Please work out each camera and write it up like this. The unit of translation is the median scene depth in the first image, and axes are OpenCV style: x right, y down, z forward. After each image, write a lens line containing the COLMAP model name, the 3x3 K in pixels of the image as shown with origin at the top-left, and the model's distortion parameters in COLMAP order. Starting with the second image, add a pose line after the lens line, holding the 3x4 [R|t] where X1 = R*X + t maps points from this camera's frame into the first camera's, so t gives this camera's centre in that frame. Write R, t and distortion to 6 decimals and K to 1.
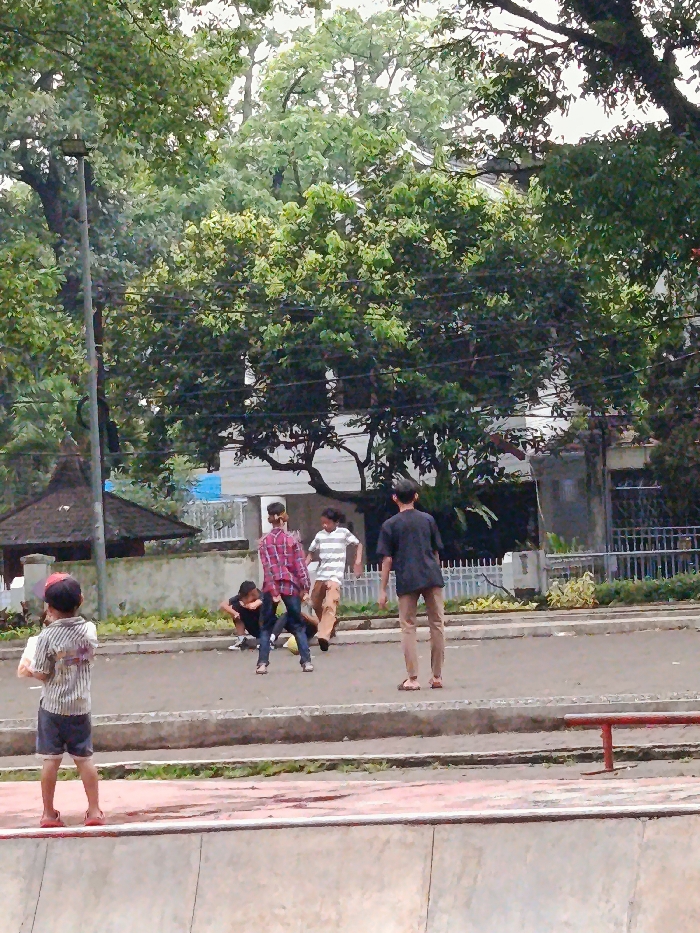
lens RADIAL K [[3707.5, 0, 350.0], [0, 3707.5, 466.5], [0, 0, 1]] dist [-0.031594, 7.039324]
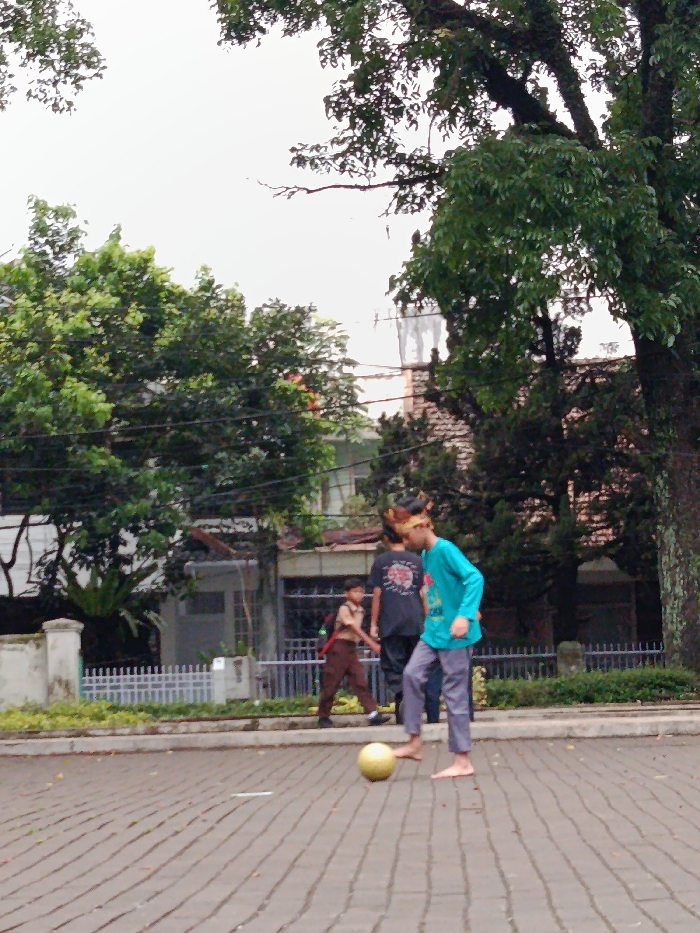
lens RADIAL K [[2719.8, 0, 353.0], [0, 2719.8, 429.7], [0, 0, 1]] dist [0.126234, -1.068430]
pose [[0.966088, 0.042078, 0.254762, -0.095510], [-0.021511, 0.996319, -0.082982, 0.022017], [-0.257316, 0.074688, 0.963437, 0.352522]]
